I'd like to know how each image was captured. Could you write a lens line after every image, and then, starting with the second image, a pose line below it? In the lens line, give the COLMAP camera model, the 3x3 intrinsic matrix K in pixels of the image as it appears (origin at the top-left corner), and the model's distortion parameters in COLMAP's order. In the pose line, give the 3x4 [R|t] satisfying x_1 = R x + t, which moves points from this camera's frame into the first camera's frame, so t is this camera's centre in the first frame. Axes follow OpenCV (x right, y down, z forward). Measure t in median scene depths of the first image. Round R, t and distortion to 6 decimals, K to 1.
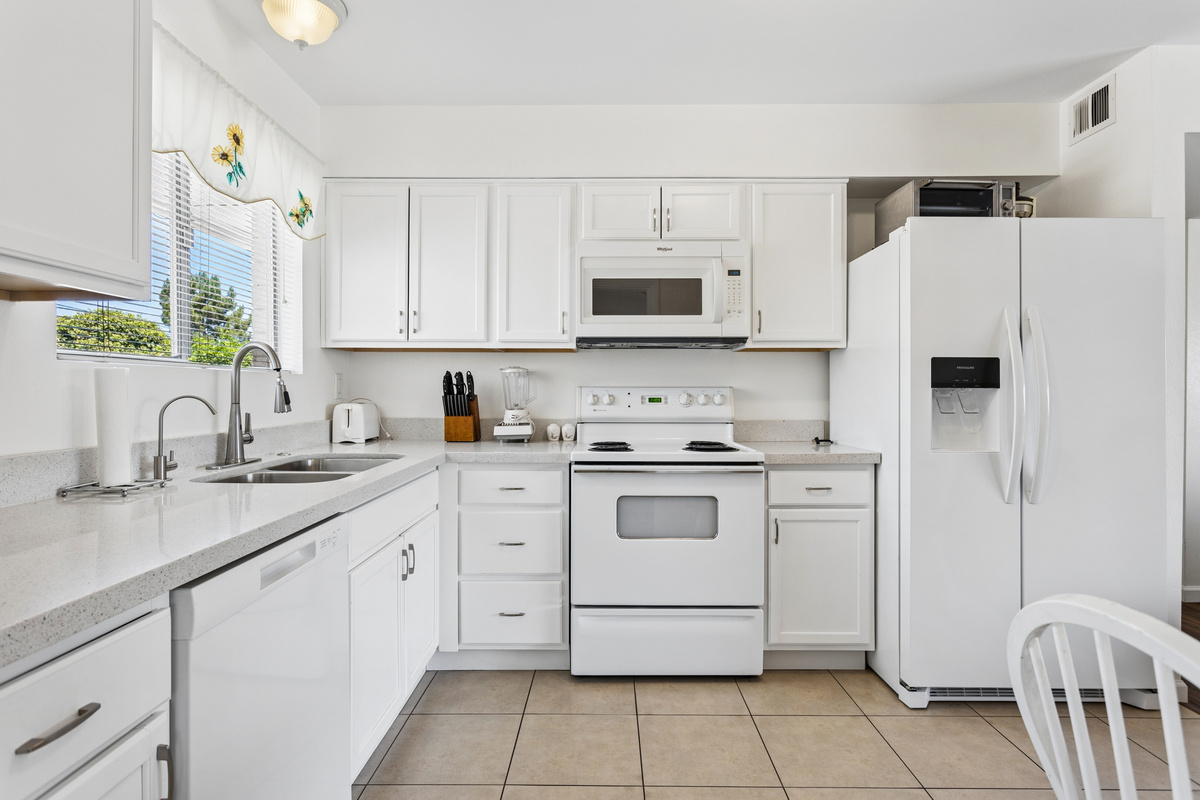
lens RADIAL K [[611.1, 0, 599.2], [0, 611.1, 396.9], [0, 0, 1]] dist [-0.022780, 0.000504]
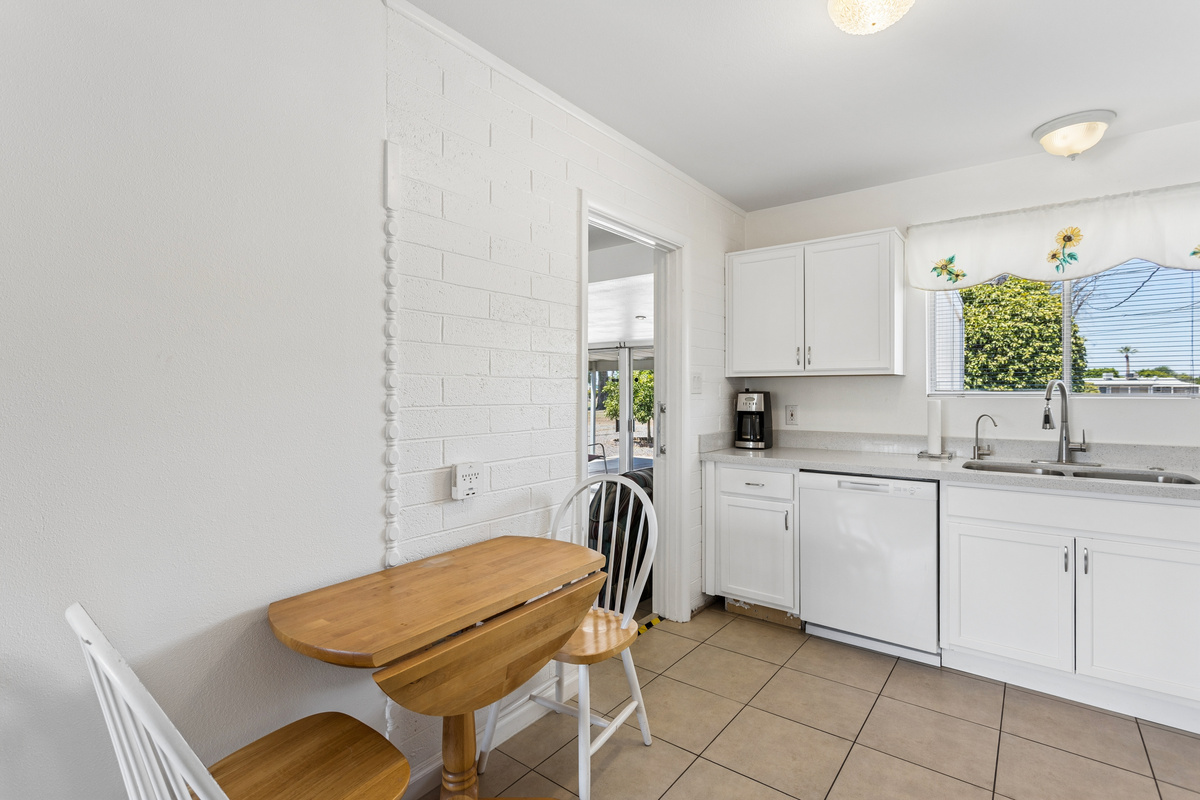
lens RADIAL K [[564.4, 0, 597.5], [0, 564.4, 389.8], [0, 0, 1]] dist [-0.001296, 0.001358]
pose [[-0.605978, -0.002081, -0.795478, 0.949793], [-0.005014, 0.999987, 0.001203, -0.051969], [0.795465, 0.004718, -0.605981, 0.768240]]
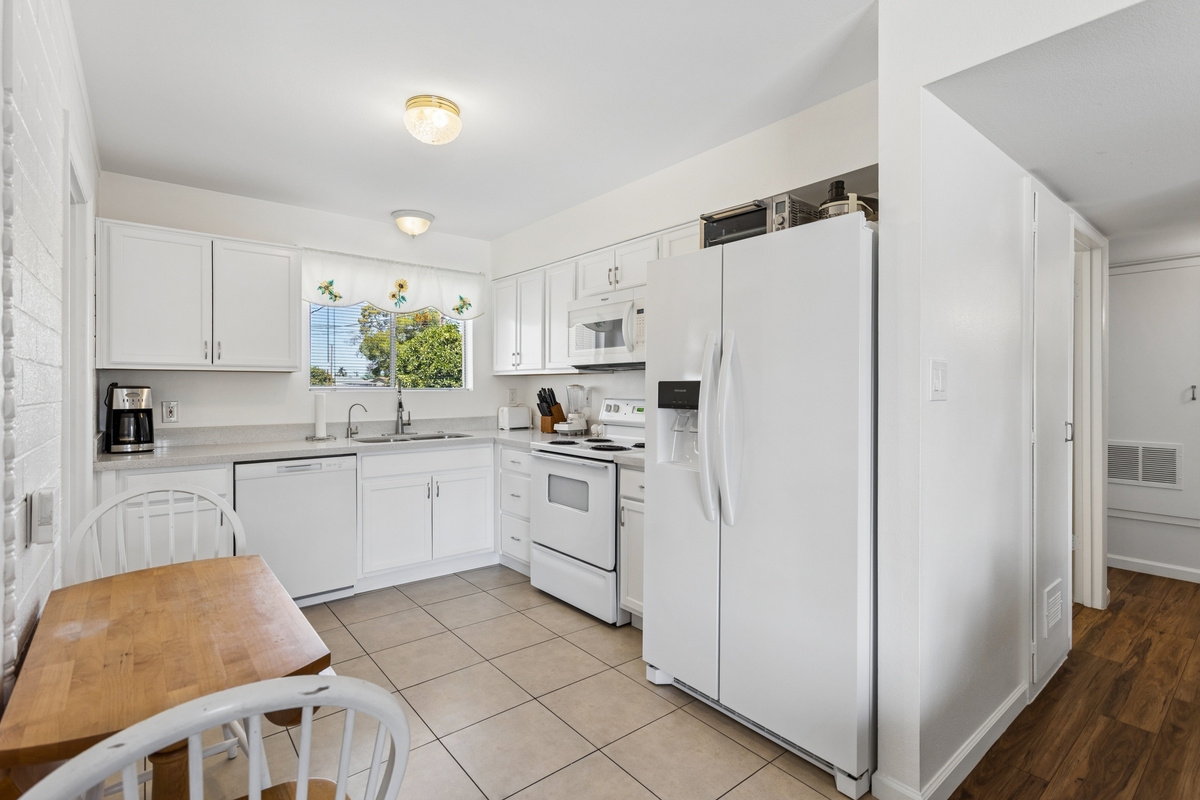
lens RADIAL K [[564.4, 0, 597.5], [0, 564.4, 389.8], [0, 0, 1]] dist [-0.001296, 0.001358]
pose [[0.641569, 0.001219, -0.767064, 1.177904], [-0.004498, 0.999988, -0.002173, -0.041836], [0.767052, 0.004845, 0.641566, 0.197496]]
